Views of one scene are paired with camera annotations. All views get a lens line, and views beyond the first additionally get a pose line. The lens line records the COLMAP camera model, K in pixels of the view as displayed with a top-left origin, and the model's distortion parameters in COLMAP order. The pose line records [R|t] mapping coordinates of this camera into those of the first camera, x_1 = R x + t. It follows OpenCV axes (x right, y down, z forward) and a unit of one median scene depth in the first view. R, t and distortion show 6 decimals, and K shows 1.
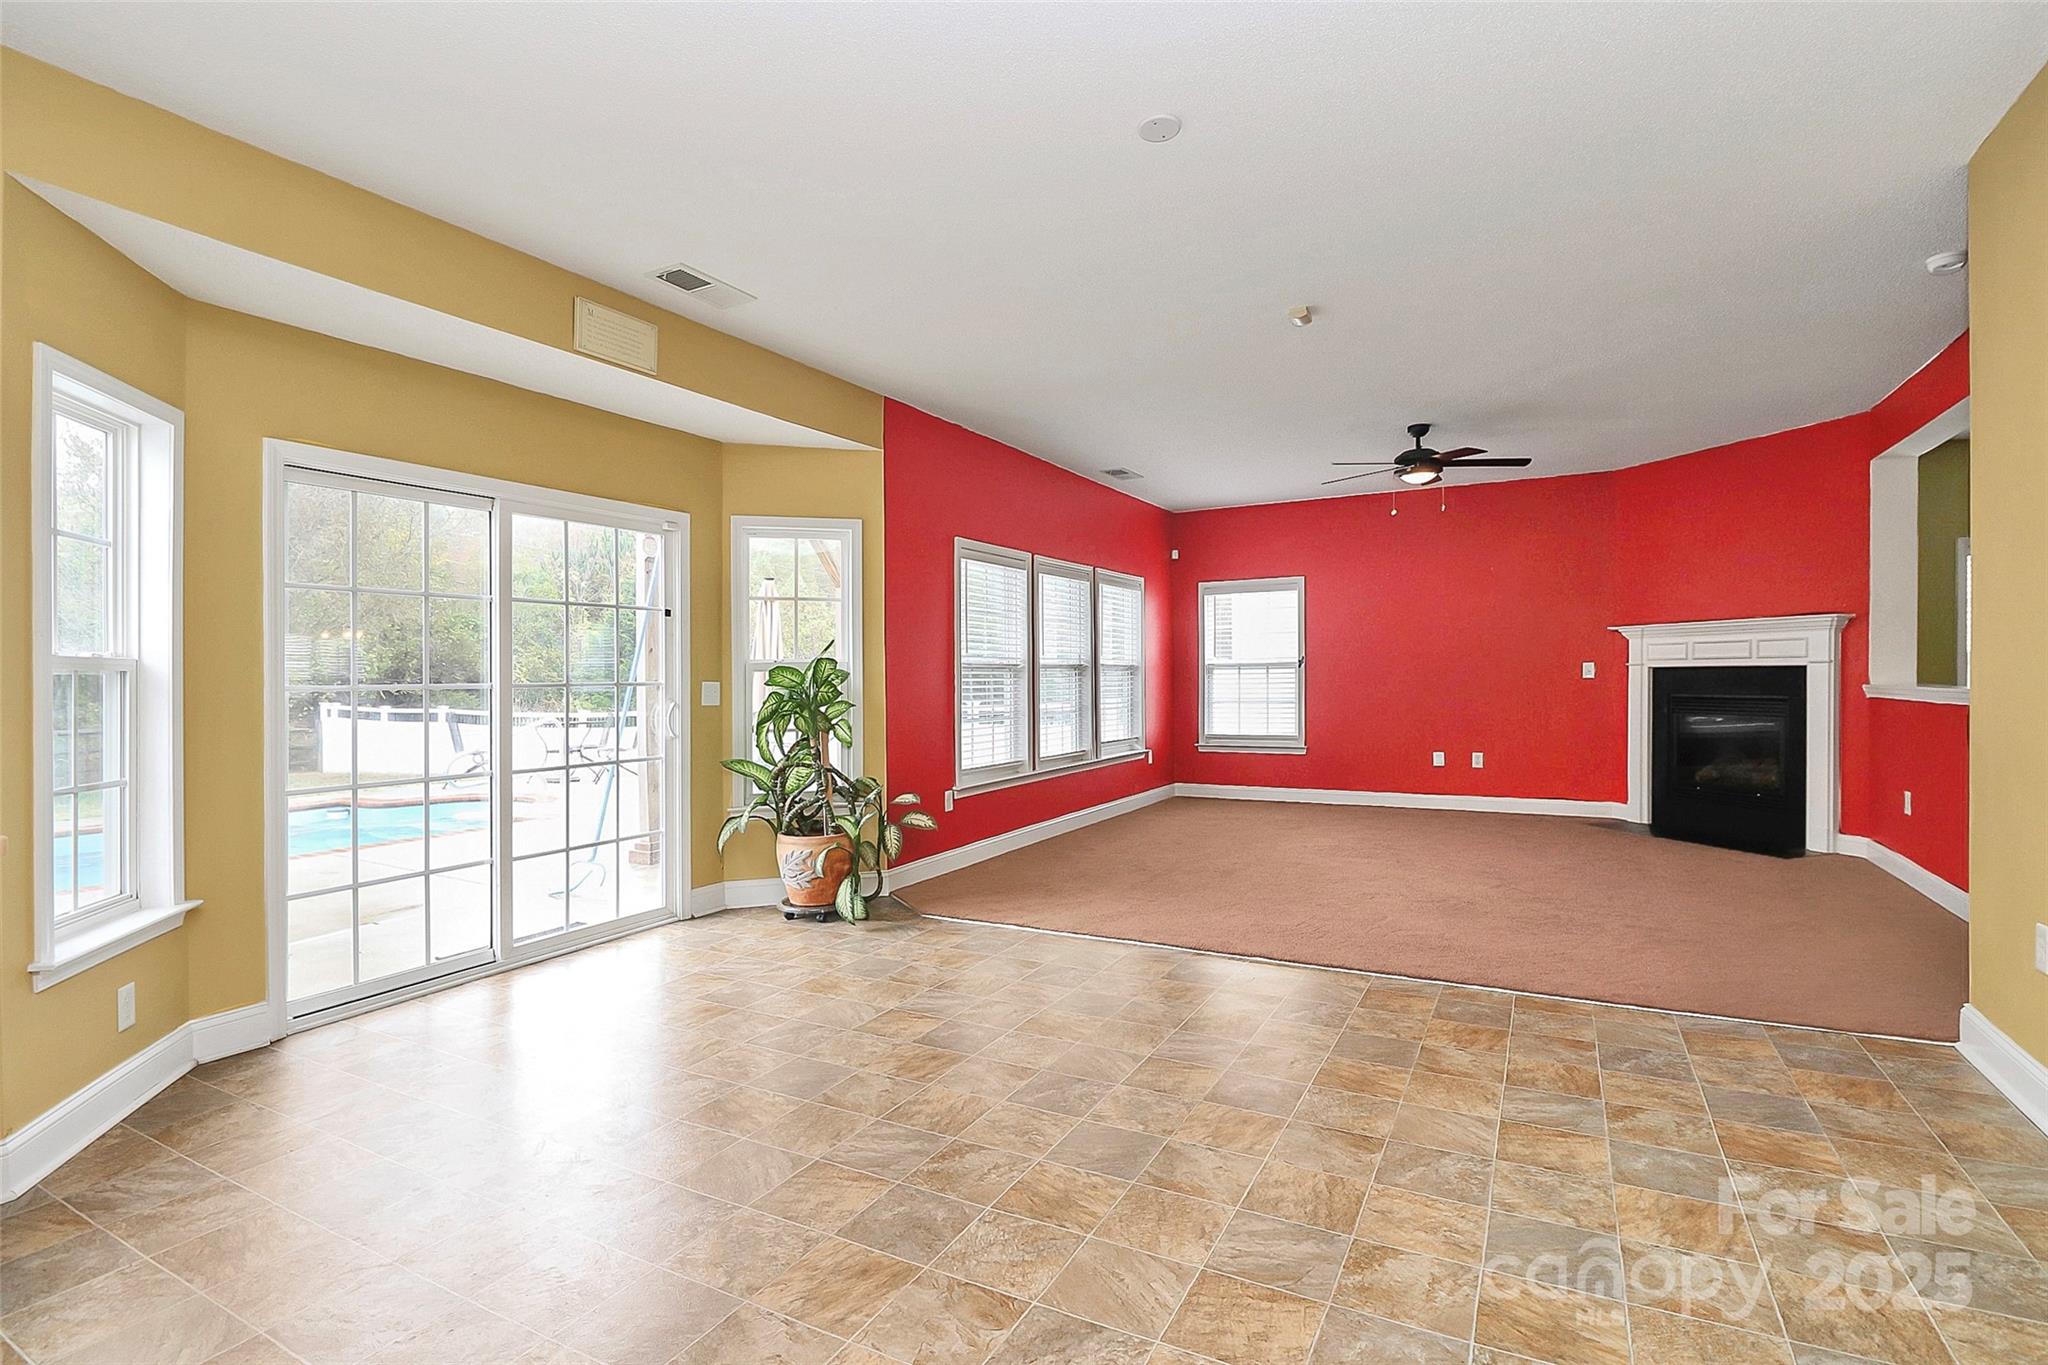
lens RADIAL K [[984.5, 0, 1032.7], [0, 984.5, 720.9], [0, 0, 1]] dist [-0.004070, -0.003003]
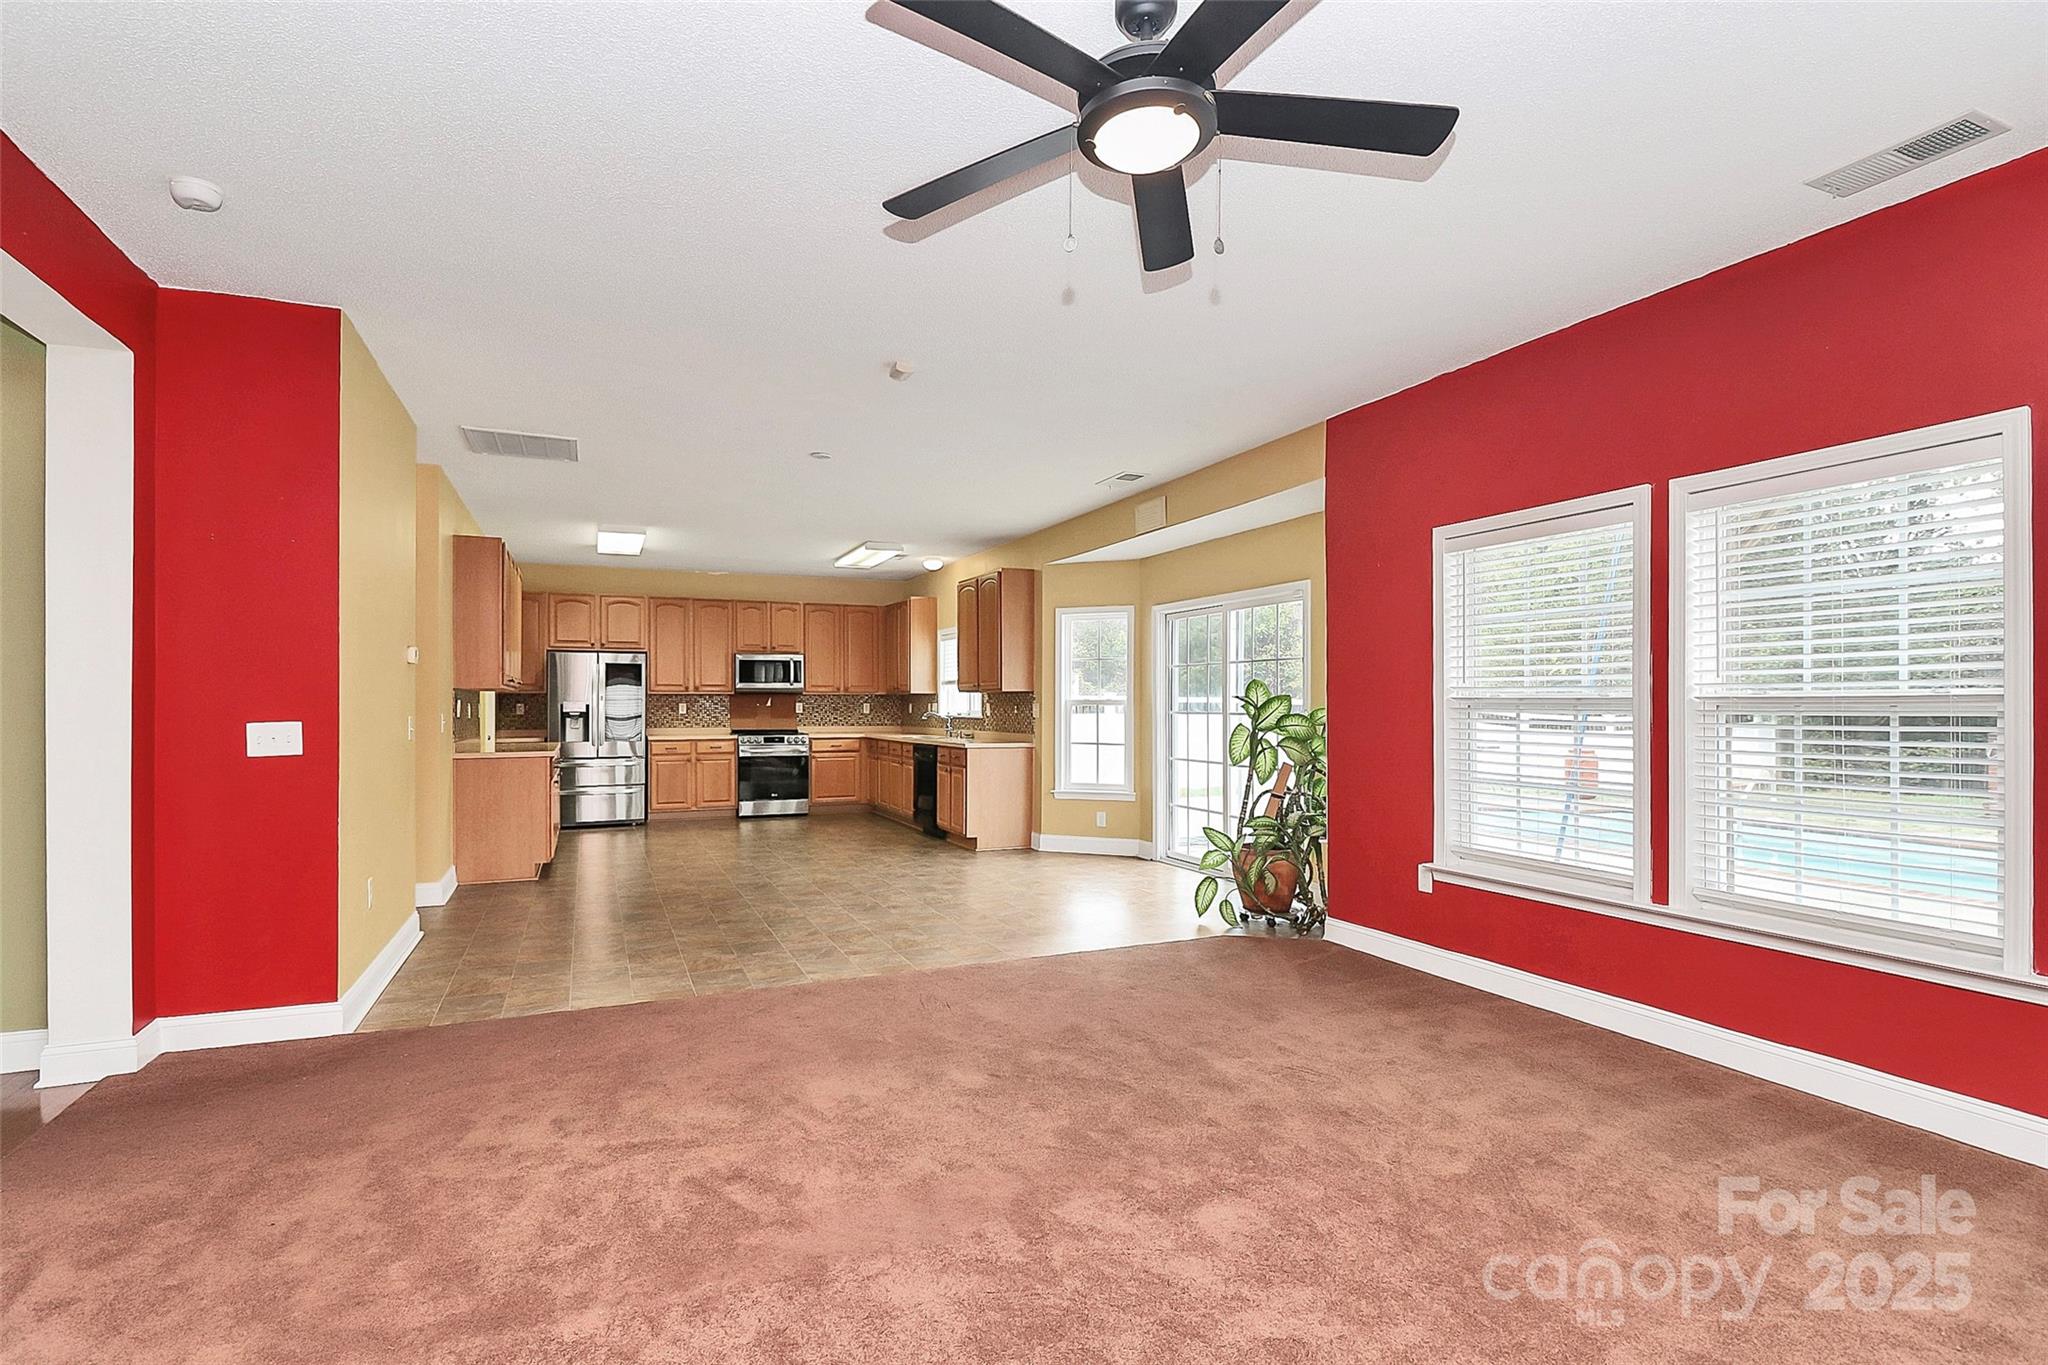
lens RADIAL K [[984.5, 0, 1043.8], [0, 984.5, 682.7], [0, 0, 1]] dist [-0.004070, -0.003003]
pose [[-0.597117, 0.005722, -0.802134, 0.825383], [-0.018589, 0.999607, 0.020968, -0.088883], [0.801939, 0.027432, -0.596776, 1.405475]]
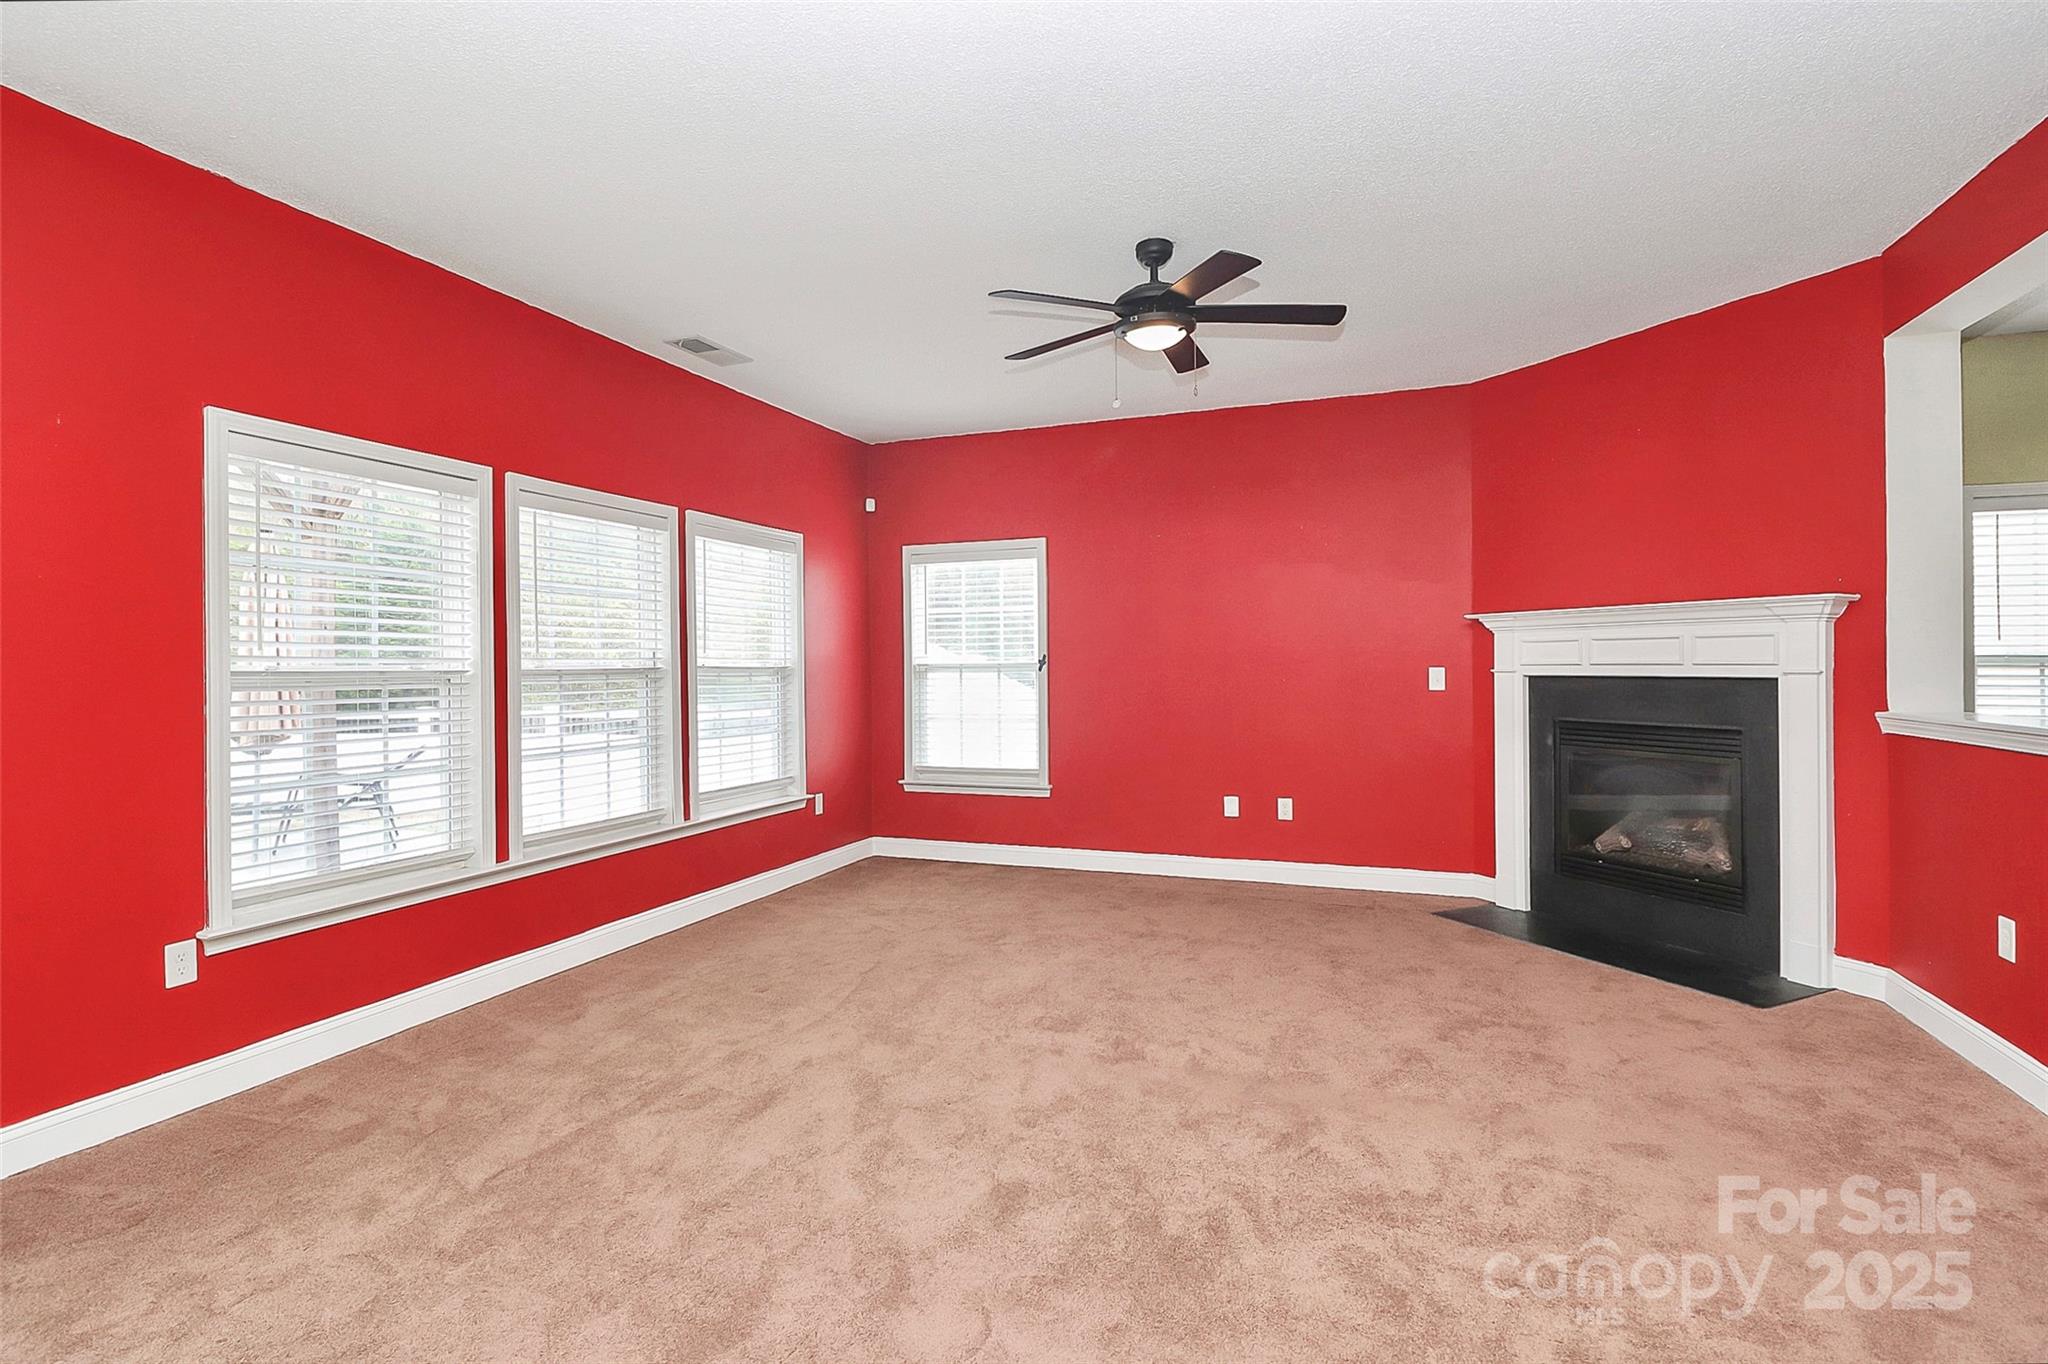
lens RADIAL K [[984.5, 0, 1031.5], [0, 984.5, 679.9], [0, 0, 1]] dist [-0.004070, -0.003003]
pose [[0.990299, 0.002800, 0.138923, 0.191959], [0.001745, 0.999468, -0.032581, -0.028907], [-0.138941, 0.032507, 0.989767, 0.363525]]
